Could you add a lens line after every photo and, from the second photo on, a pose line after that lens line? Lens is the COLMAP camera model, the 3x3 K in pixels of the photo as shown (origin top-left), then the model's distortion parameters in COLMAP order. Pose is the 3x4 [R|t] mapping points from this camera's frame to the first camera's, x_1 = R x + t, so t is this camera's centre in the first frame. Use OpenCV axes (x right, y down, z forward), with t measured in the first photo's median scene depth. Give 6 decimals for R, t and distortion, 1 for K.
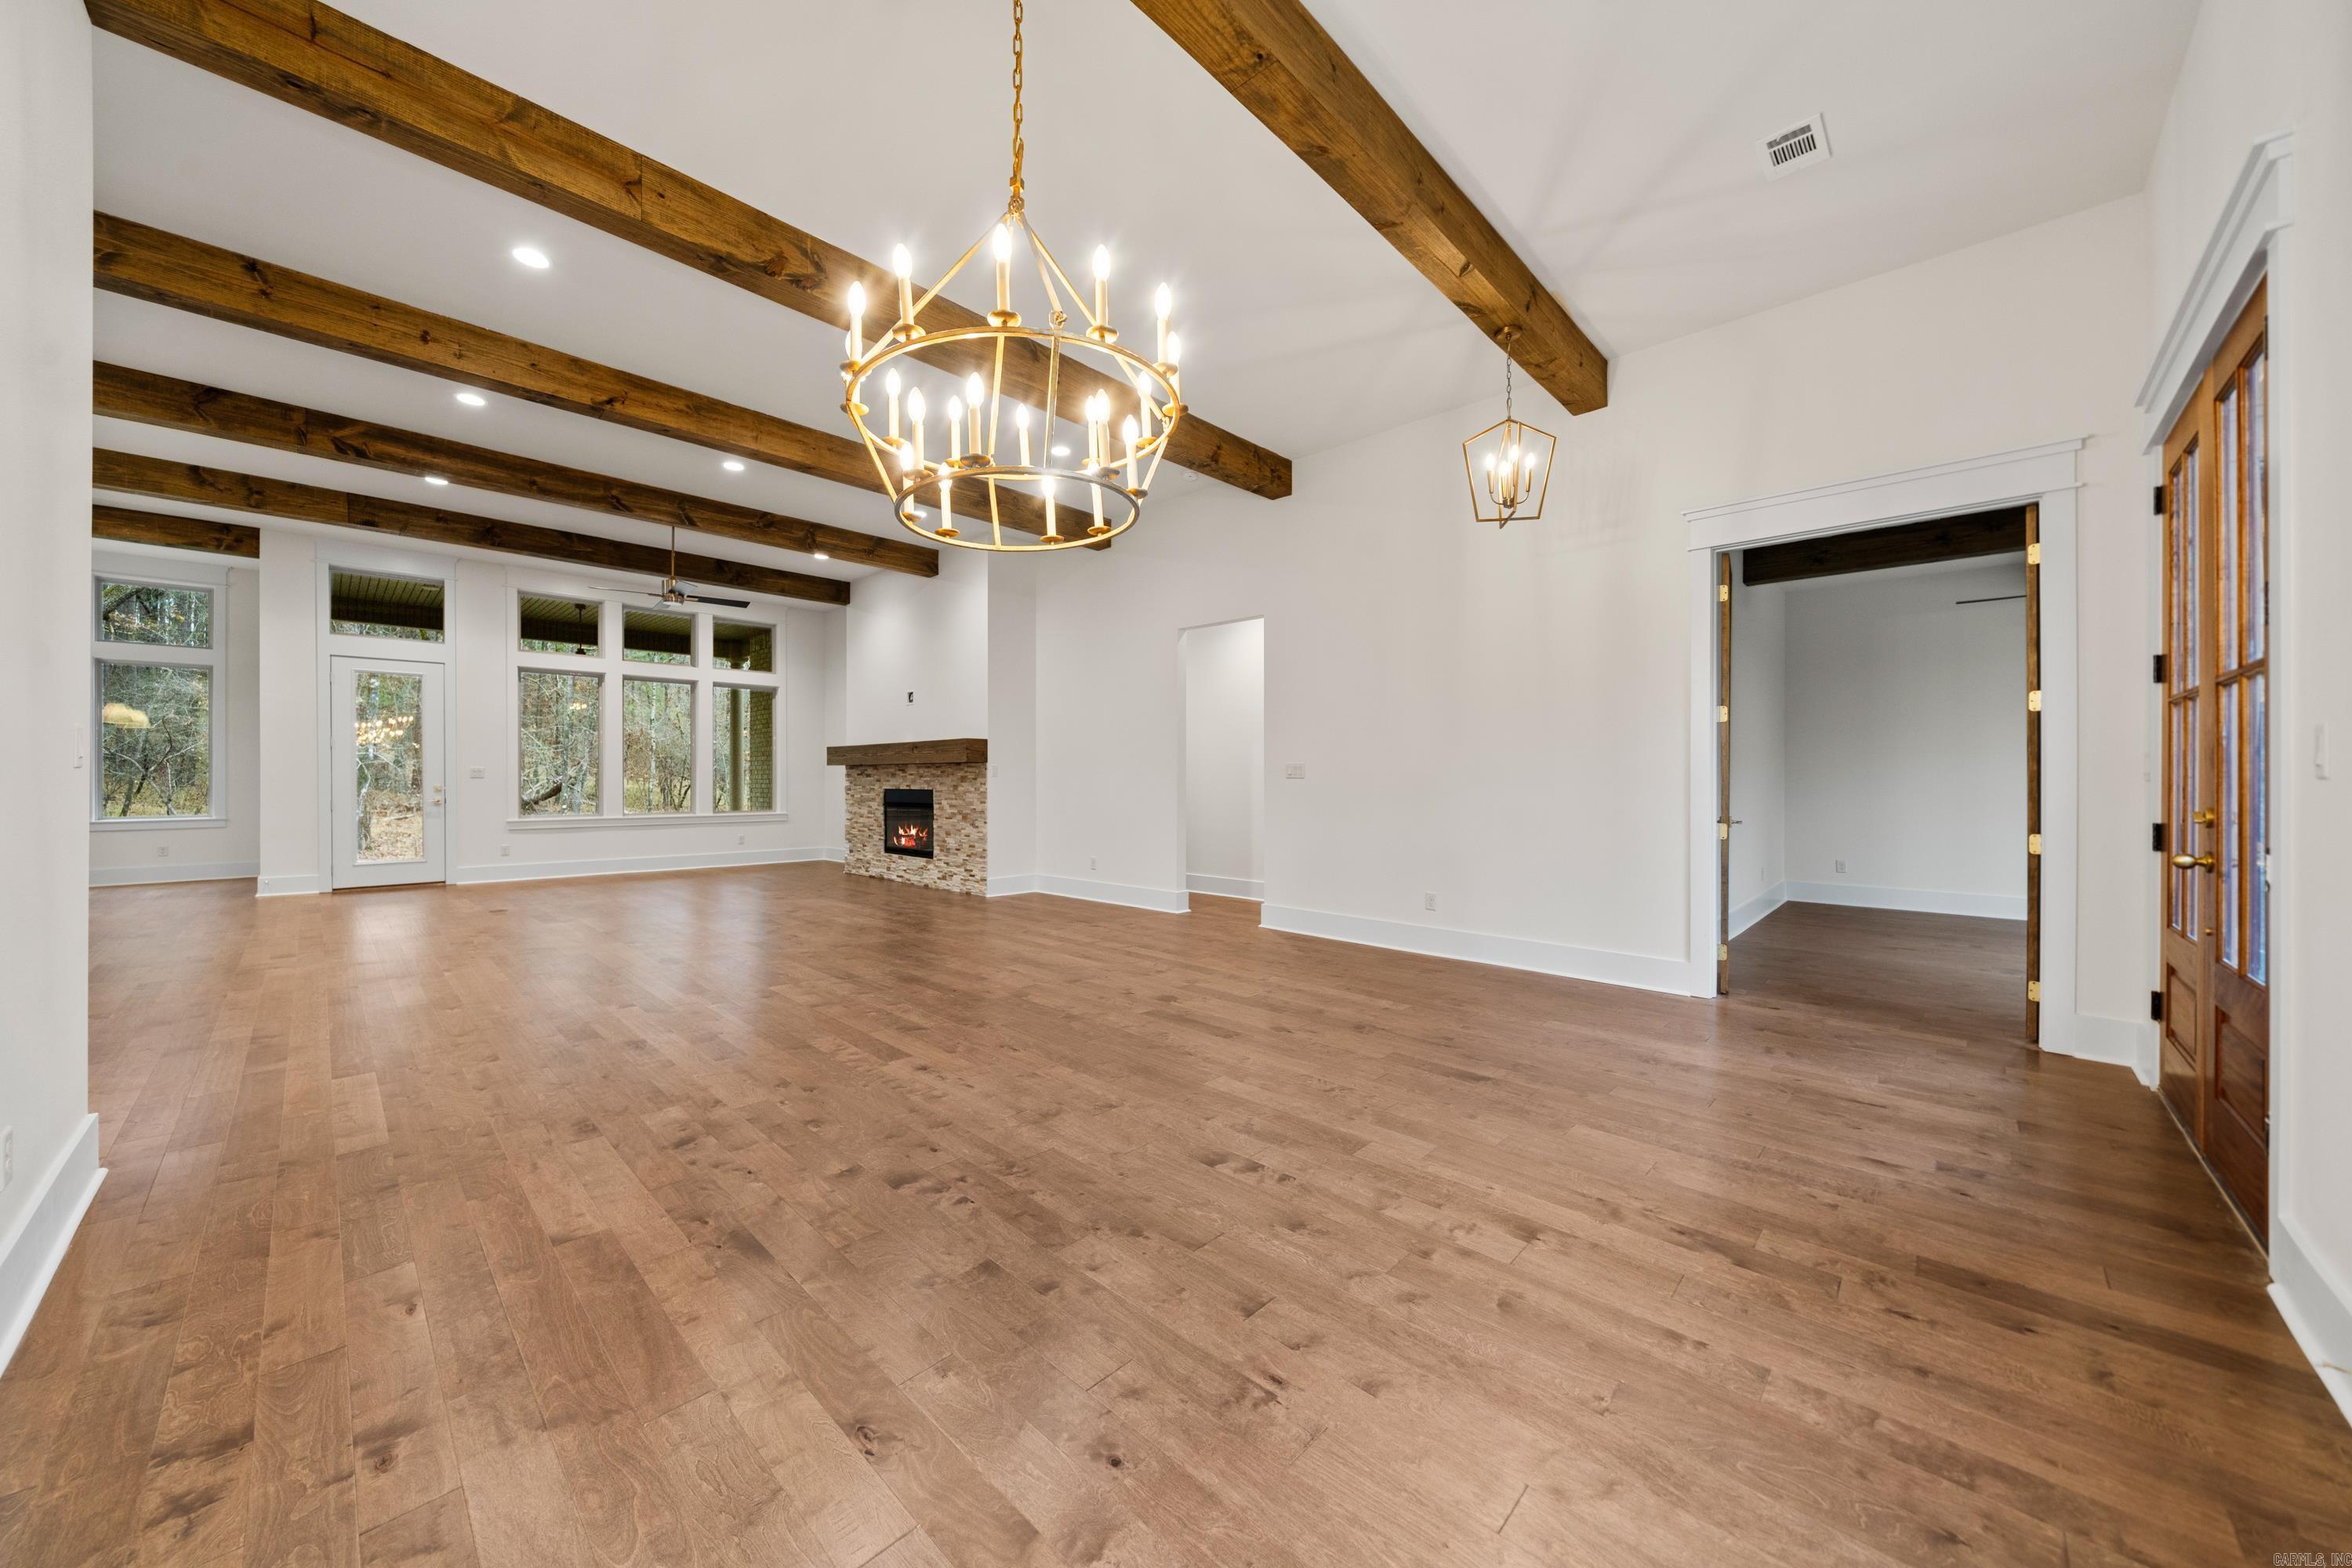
lens RADIAL K [[828.0, 0, 1131.7], [0, 828.0, 778.8], [0, 0, 1]] dist [-0.004402, 0.000172]
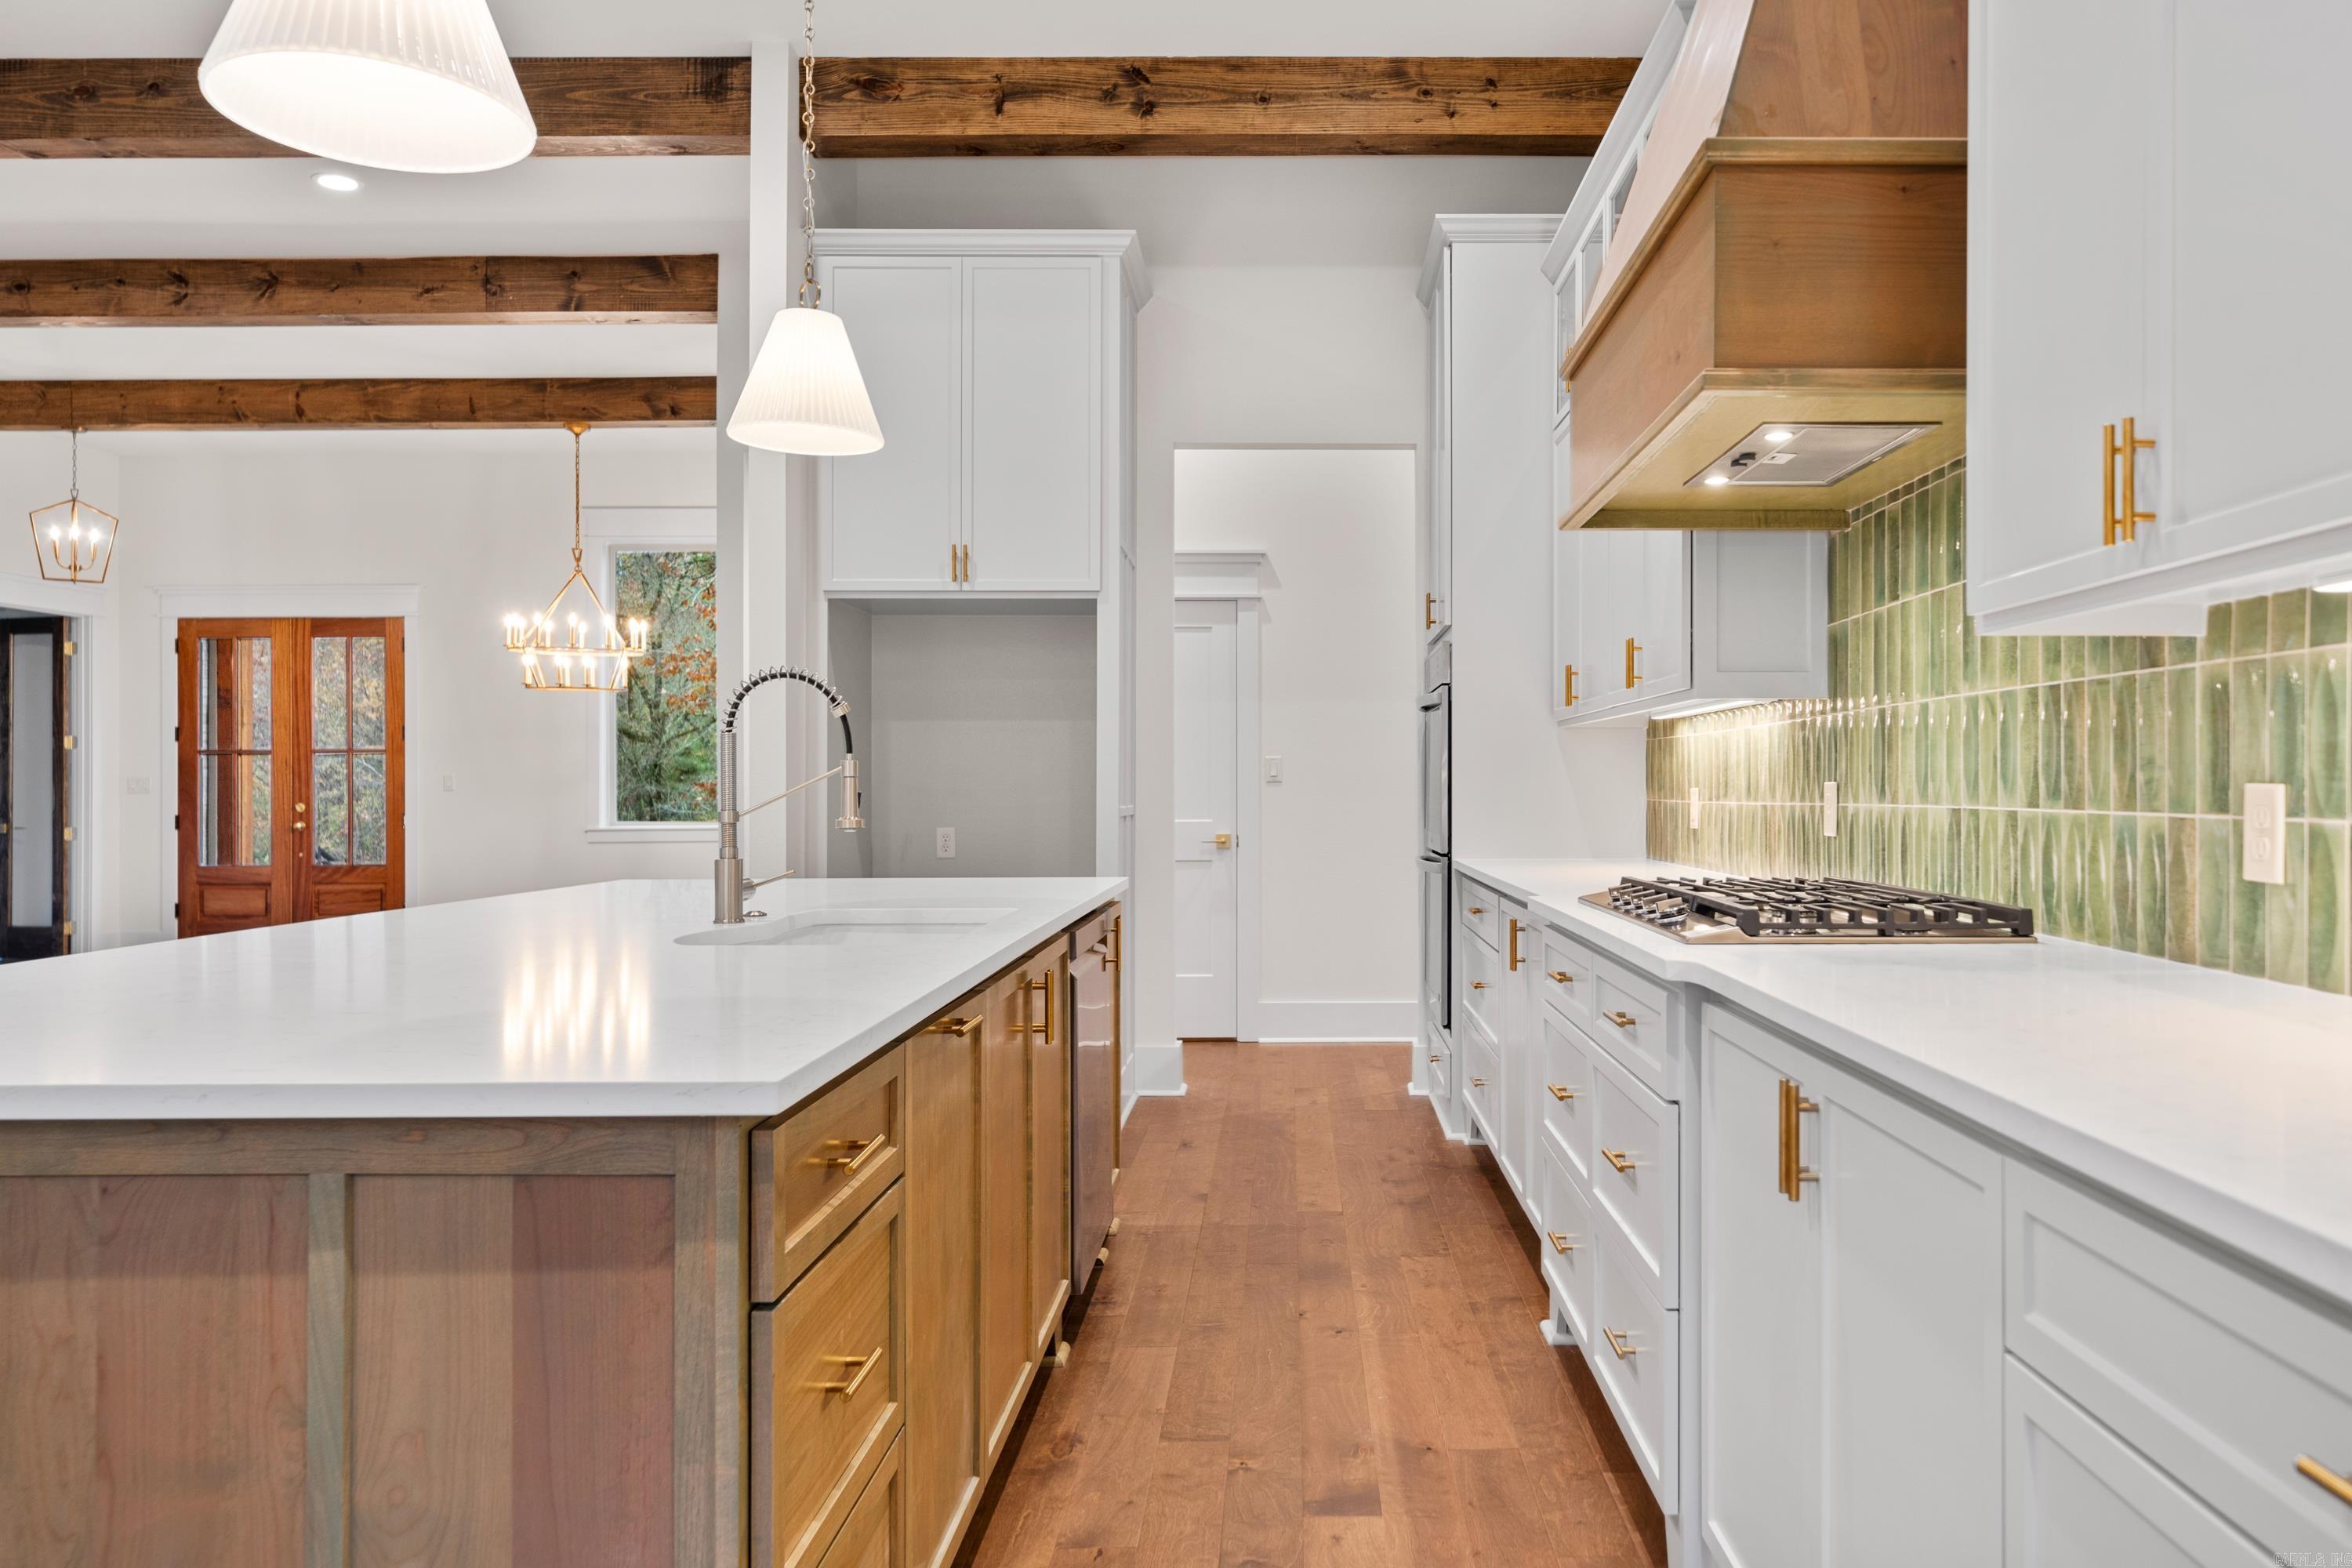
lens RADIAL K [[1640.4, 0, 1328.4], [0, 1640.4, 772.4], [0, 0, 1]] dist [-0.002640, 0.000013]
pose [[-0.724061, 0.008586, 0.689682, -2.435991], [0.002339, 0.999947, -0.009993, 0.000412], [-0.689732, -0.005623, -0.724043, 1.410773]]
